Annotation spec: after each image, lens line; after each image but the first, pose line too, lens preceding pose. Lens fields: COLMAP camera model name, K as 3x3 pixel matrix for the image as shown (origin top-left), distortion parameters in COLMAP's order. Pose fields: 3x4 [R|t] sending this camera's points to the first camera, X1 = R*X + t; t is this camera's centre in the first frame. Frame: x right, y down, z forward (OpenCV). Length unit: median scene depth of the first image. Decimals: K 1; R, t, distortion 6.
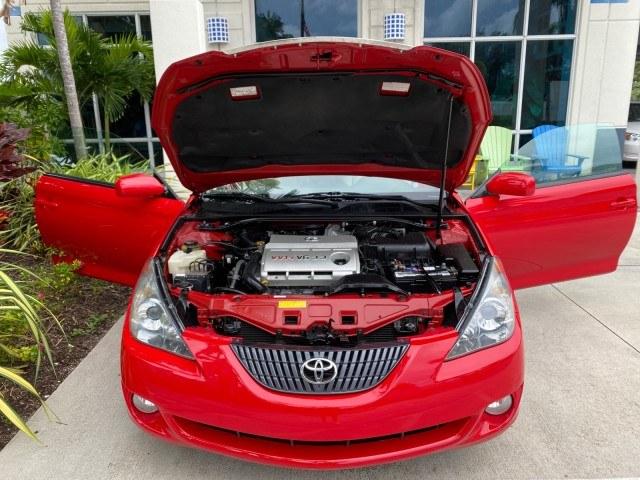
lens RADIAL K [[500.7, 0, 318.4], [0, 500.7, 241.1], [0, 0, 1]] dist [0.000669, 0.000163]
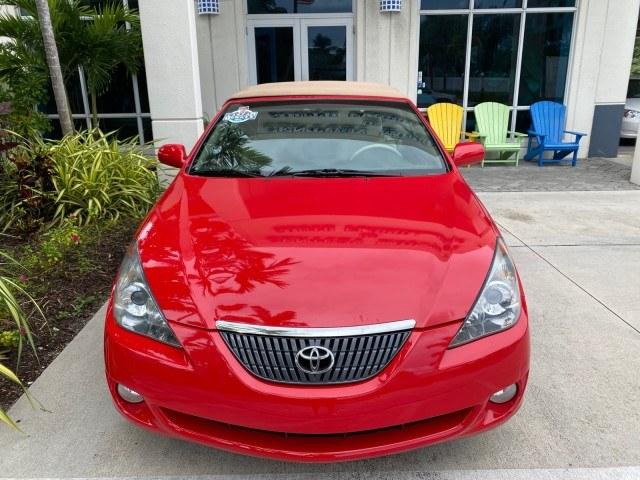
lens RADIAL K [[502.7, 0, 318.0], [0, 502.7, 239.9], [0, 0, 1]] dist [0.004911, -0.003924]
pose [[0.999926, -0.000785, 0.012128, -0.001359], [0.000287, 0.999157, 0.041053, -0.001552], [-0.012150, -0.041046, 0.999083, 0.022348]]
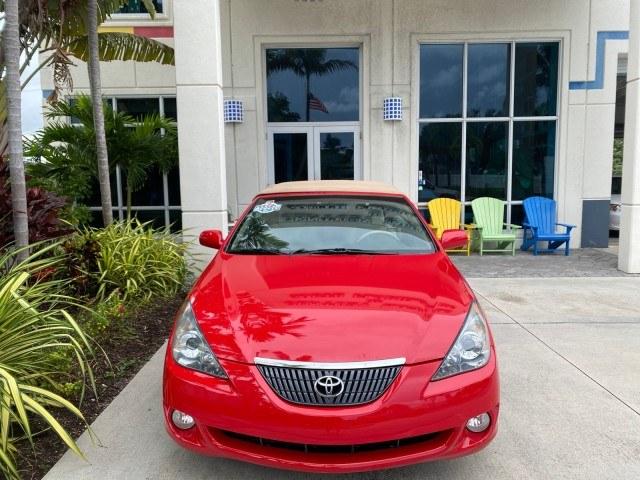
lens RADIAL K [[490.9, 0, 320.0], [0, 490.9, 240.0], [0, 0, 1]] dist [0.007482, -0.001931]
pose [[0.999975, 0.005915, -0.003984, -0.006282], [-0.006407, 0.990455, -0.137686, 0.022778], [0.003132, 0.137708, 0.990468, -0.086157]]
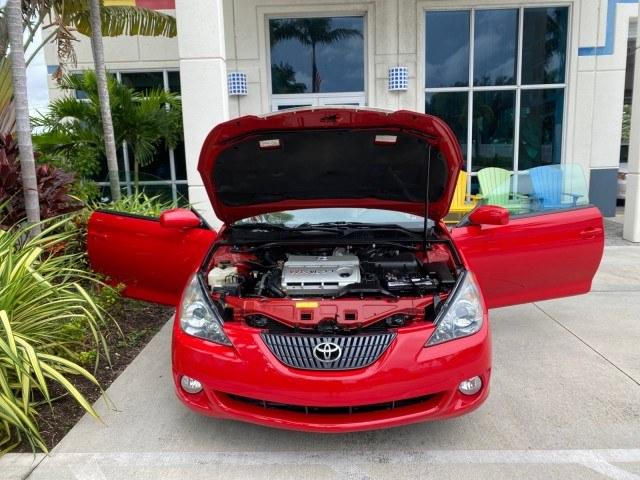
lens RADIAL K [[489.4, 0, 320.0], [0, 489.4, 240.0], [0, 0, 1]] dist [0.008187, -0.007017]
pose [[0.999781, -0.004621, -0.020405, 0.003154], [0.002950, 0.996695, -0.081187, 0.023543], [0.020713, 0.081109, 0.996490, -0.102257]]
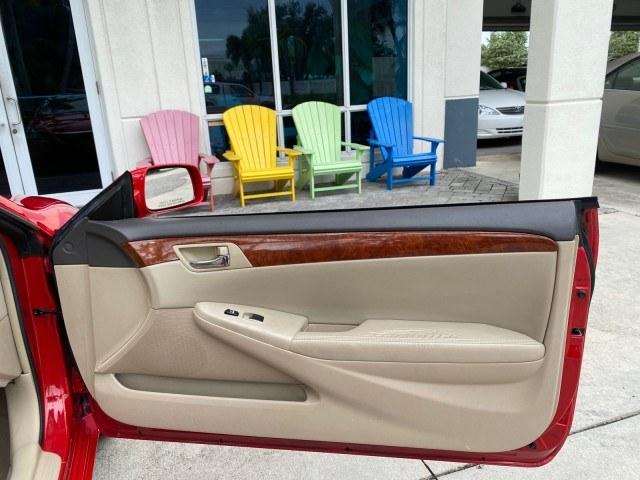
lens RADIAL K [[554.5, 0, 320.0], [0, 554.5, 261.0], [0, 0, 1]] dist [0.068613, -0.002493]
pose [[0.944704, -0.122963, 0.303998, 0.259119], [0.109958, 0.992147, 0.059606, -0.150919], [-0.308940, -0.022883, 0.950806, 0.698144]]
